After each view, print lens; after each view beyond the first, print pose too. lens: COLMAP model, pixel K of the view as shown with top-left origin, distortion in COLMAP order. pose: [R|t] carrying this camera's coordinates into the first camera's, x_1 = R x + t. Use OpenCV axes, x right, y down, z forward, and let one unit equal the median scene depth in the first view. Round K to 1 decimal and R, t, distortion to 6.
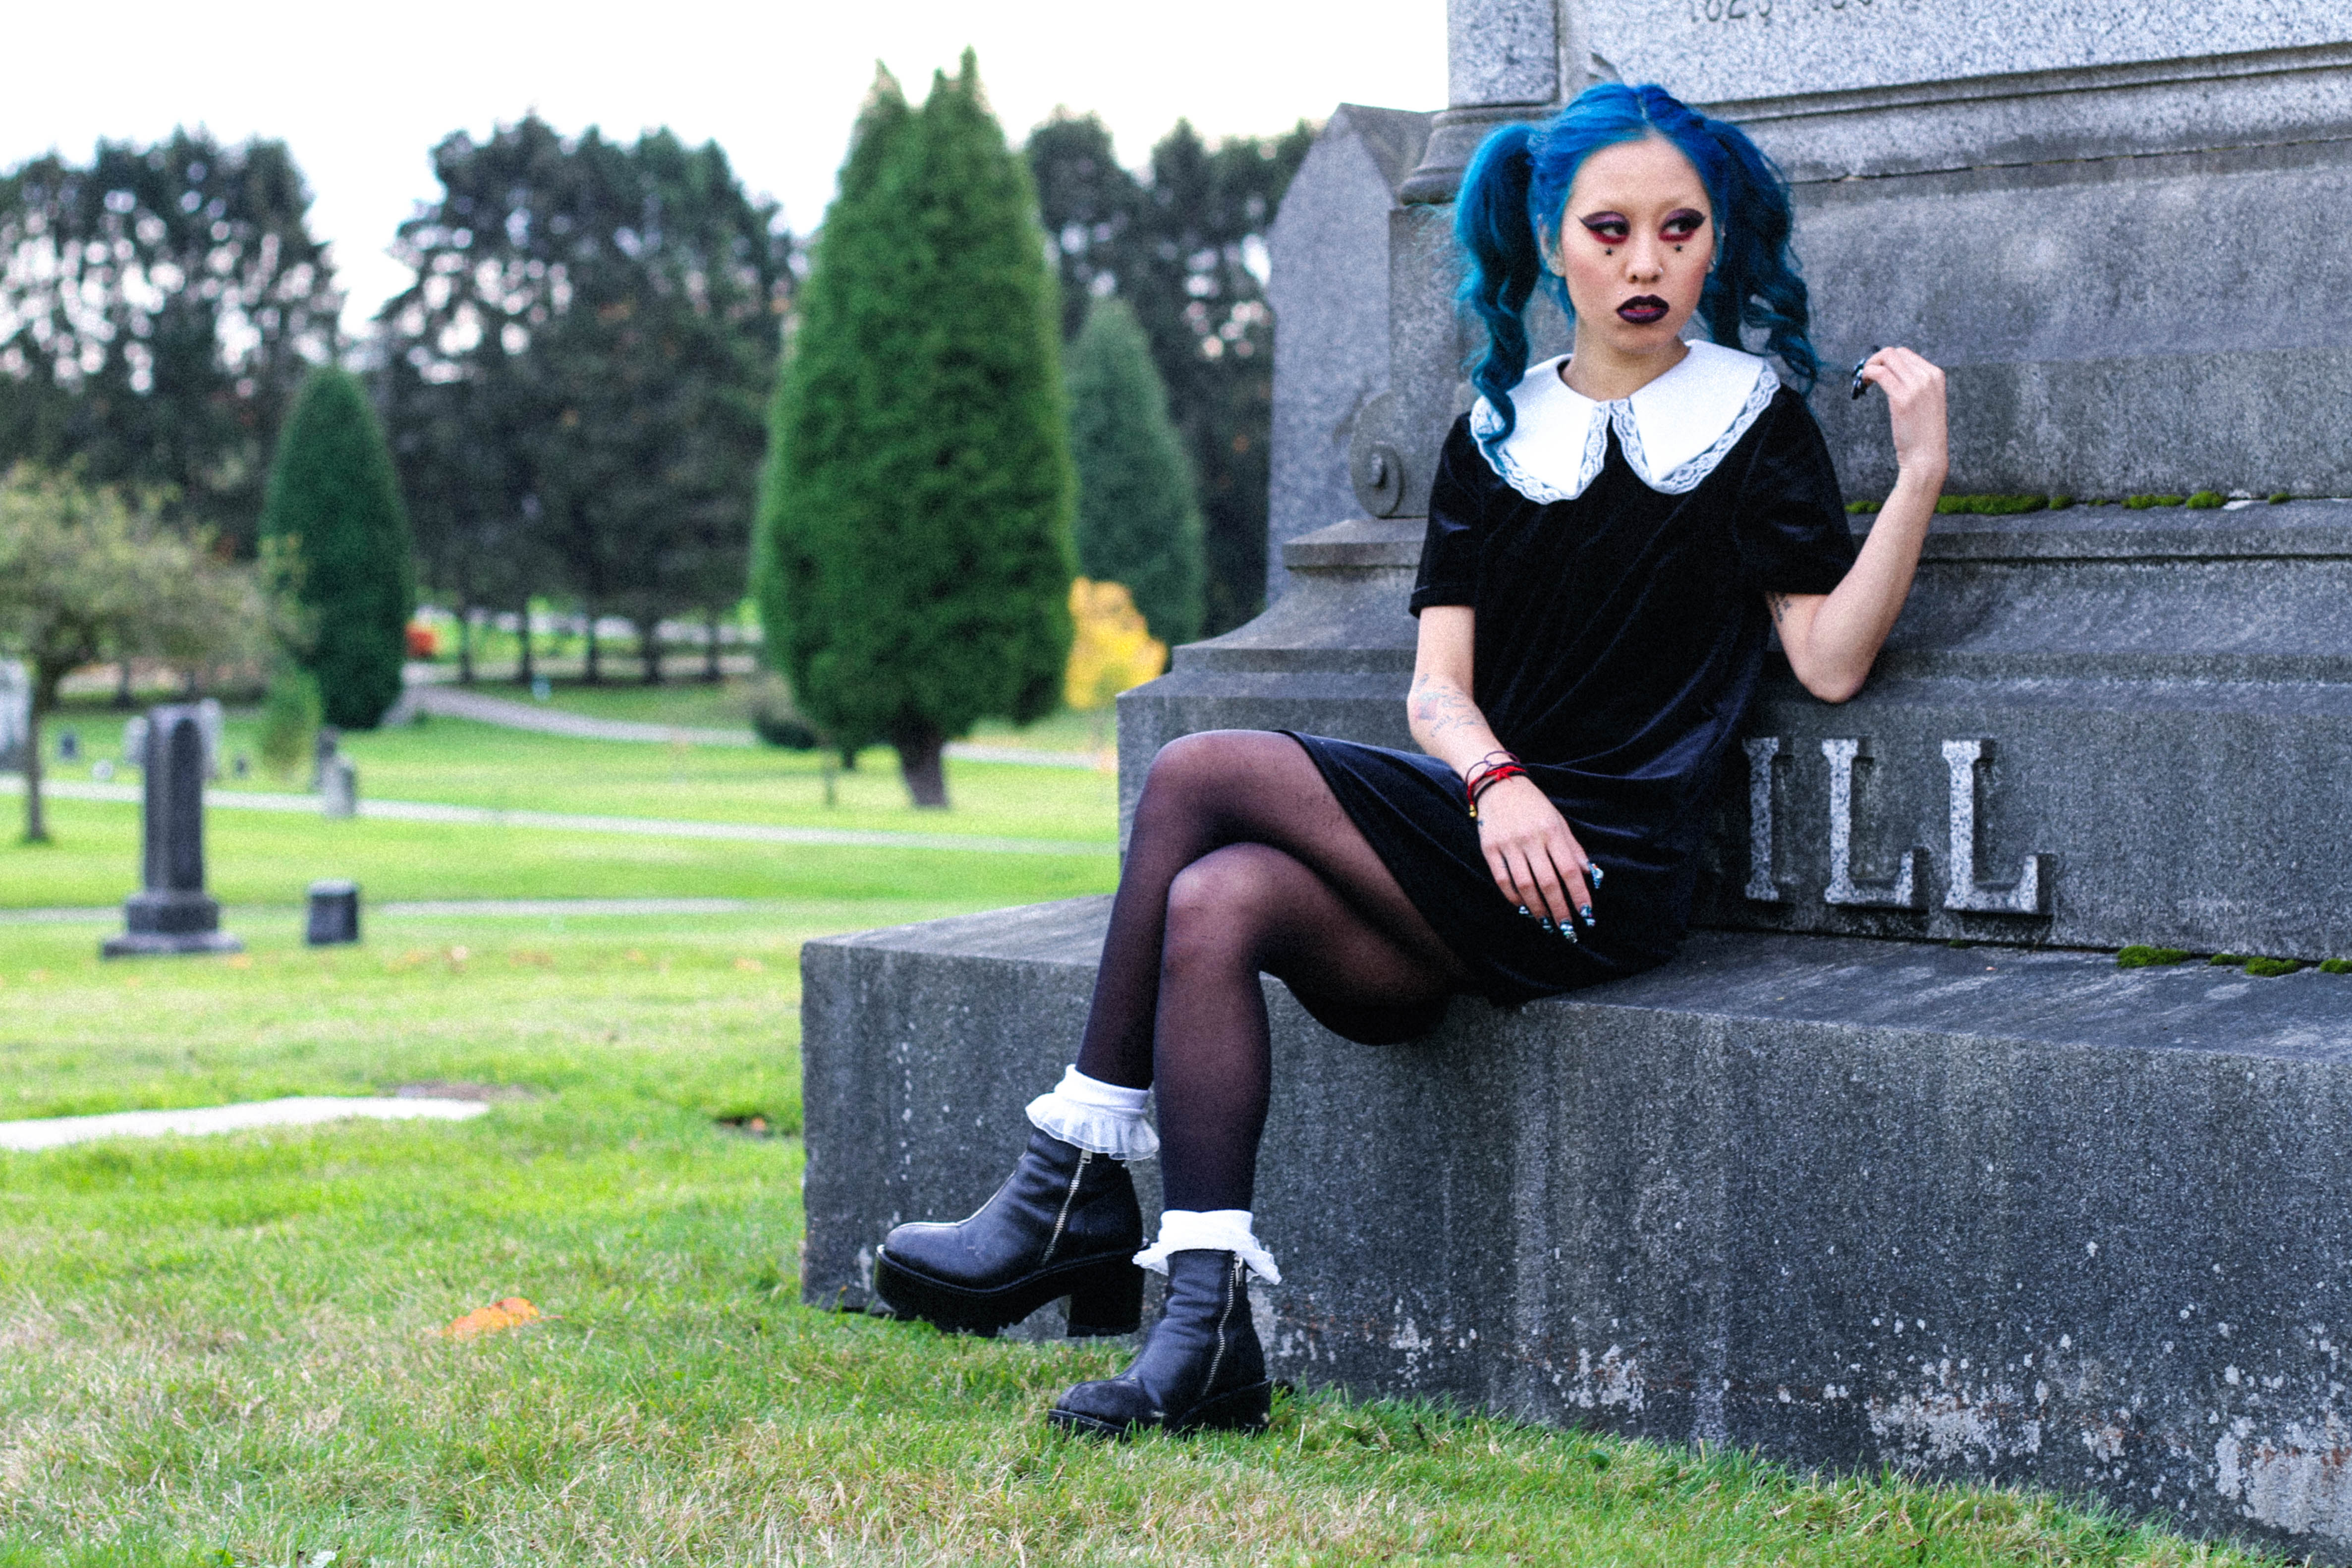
lens RADIAL K [[5336.7, 0, 1176.4], [0, 5336.7, 787.3], [0, 0, 1]] dist [-0.089321, 0.000000]
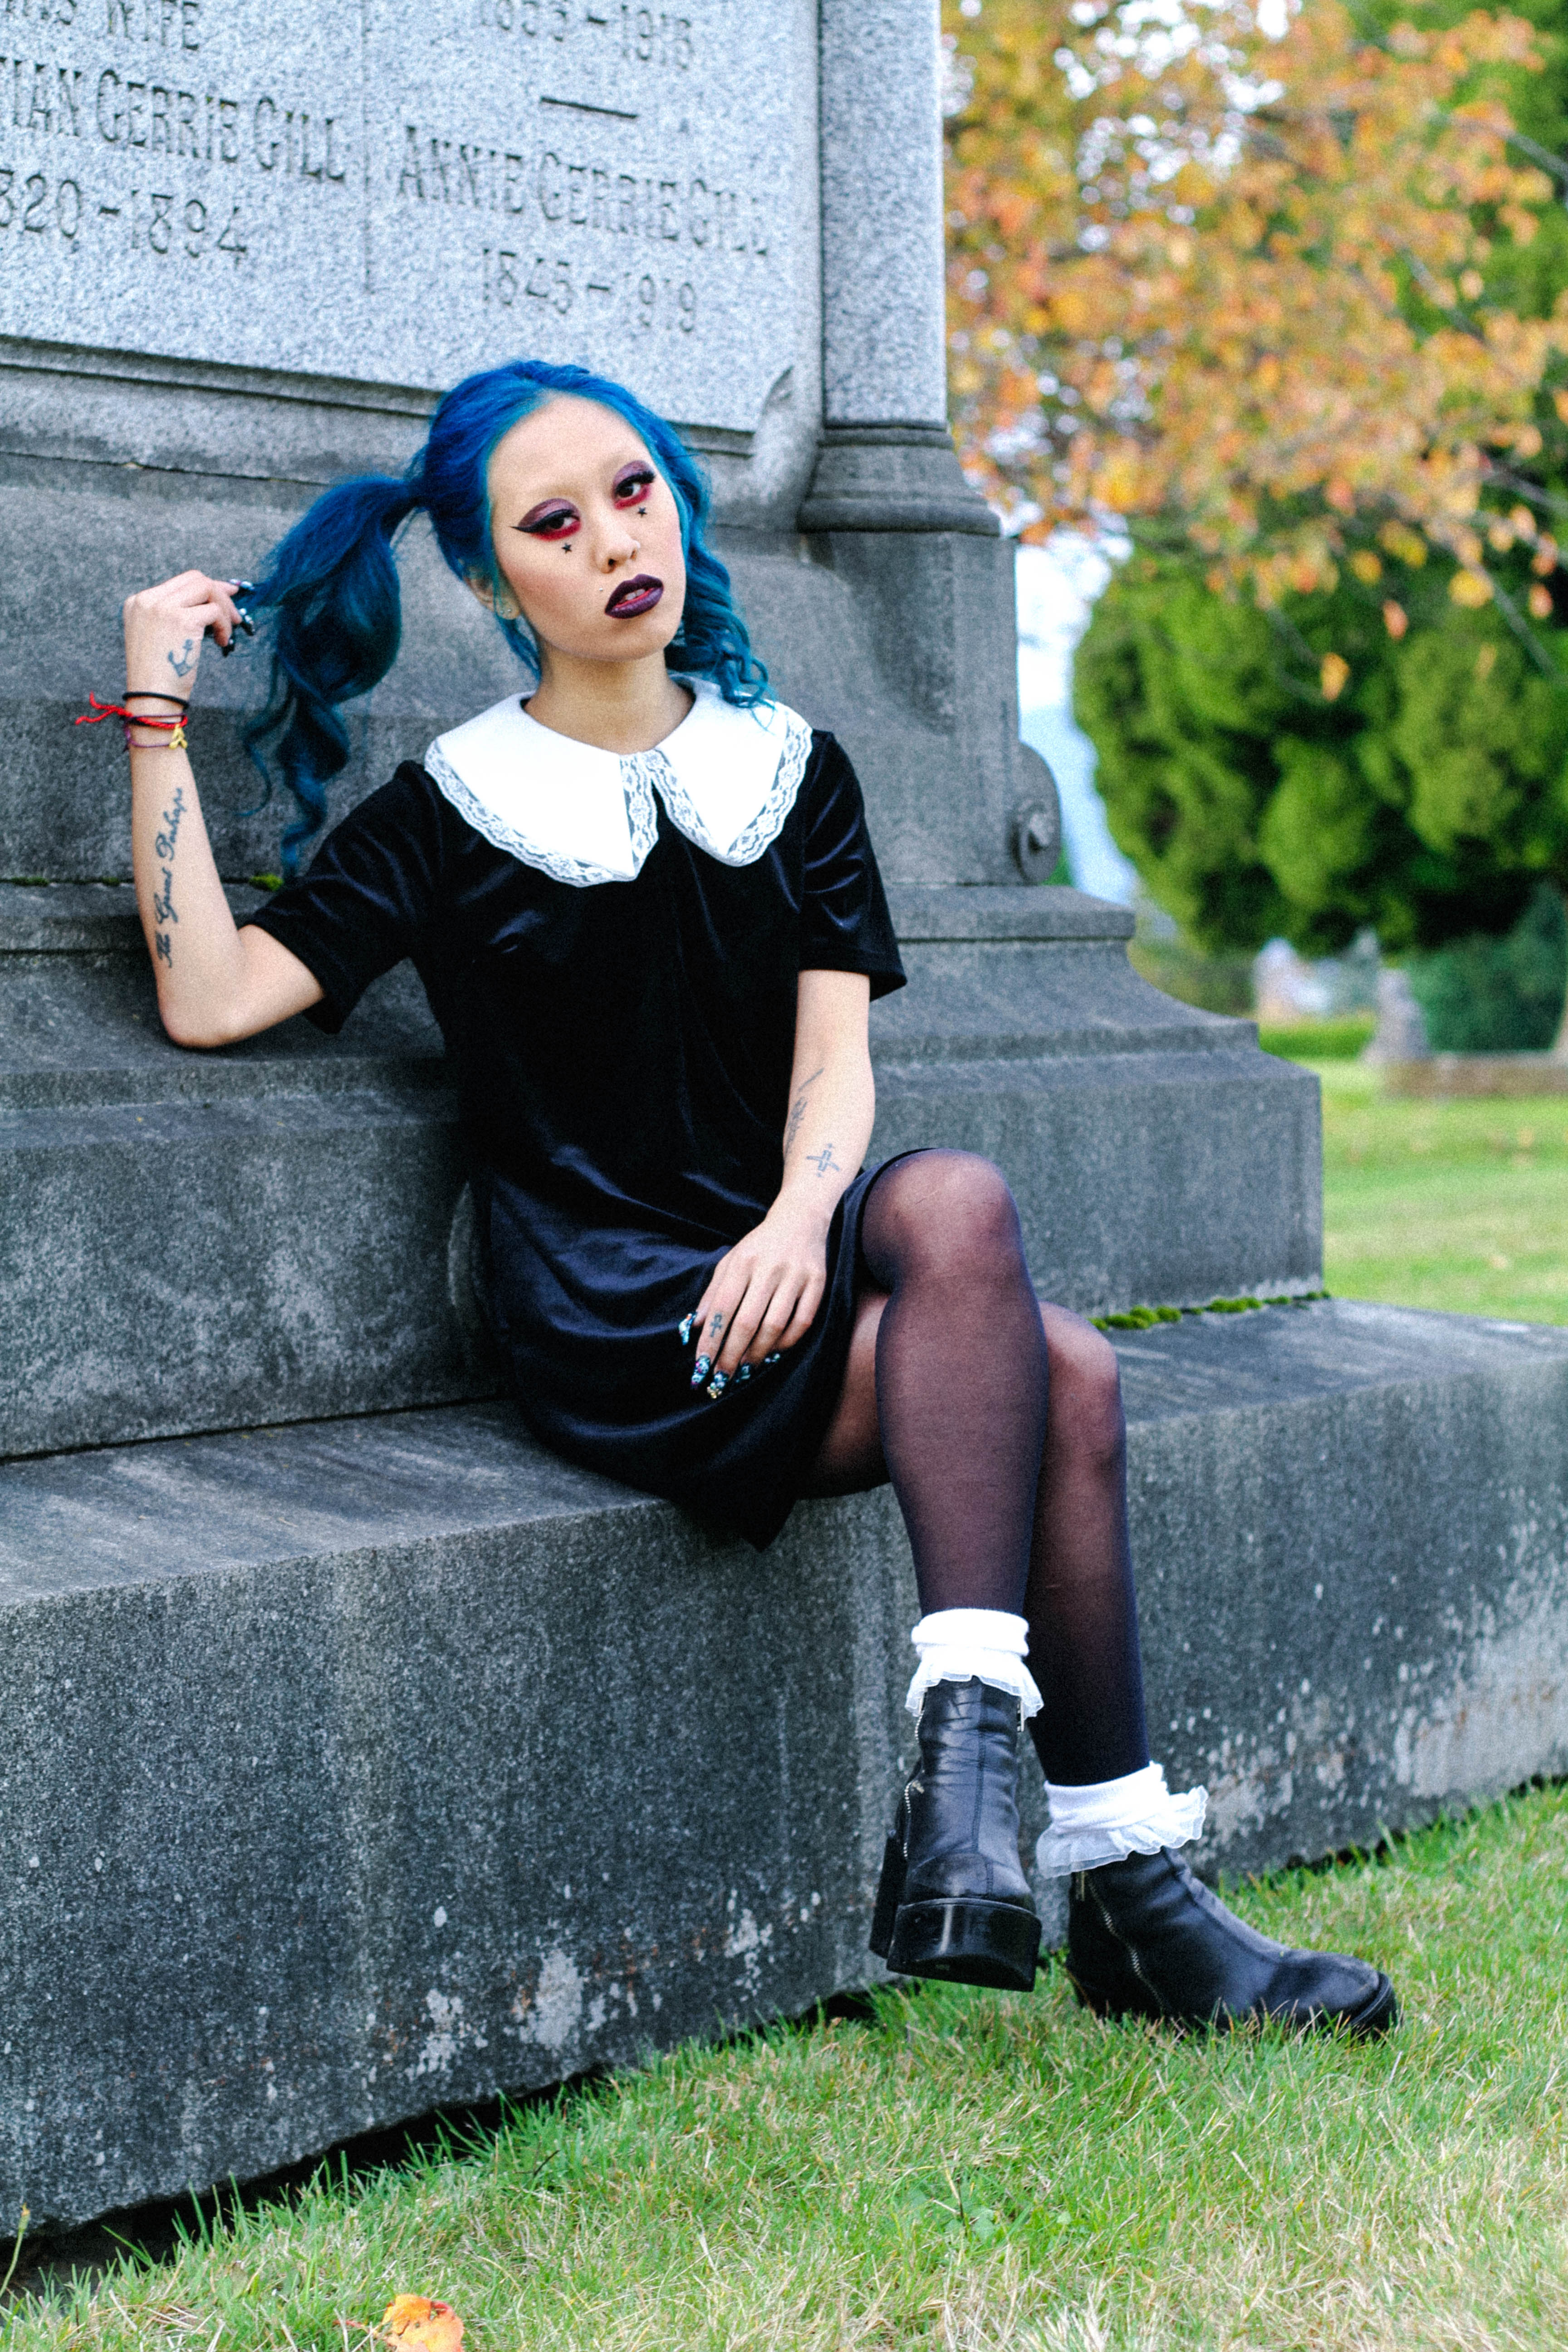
lens RADIAL K [[5336.7, 0, 783.9], [0, 5336.7, 1170.5], [0, 0, 1]] dist [-0.089321, 0.000000]
pose [[-0.274481, -0.024197, 0.961288, -0.692863], [0.056685, 0.997538, 0.041295, -0.039162], [-0.959920, 0.065825, -0.272433, 1.183989]]
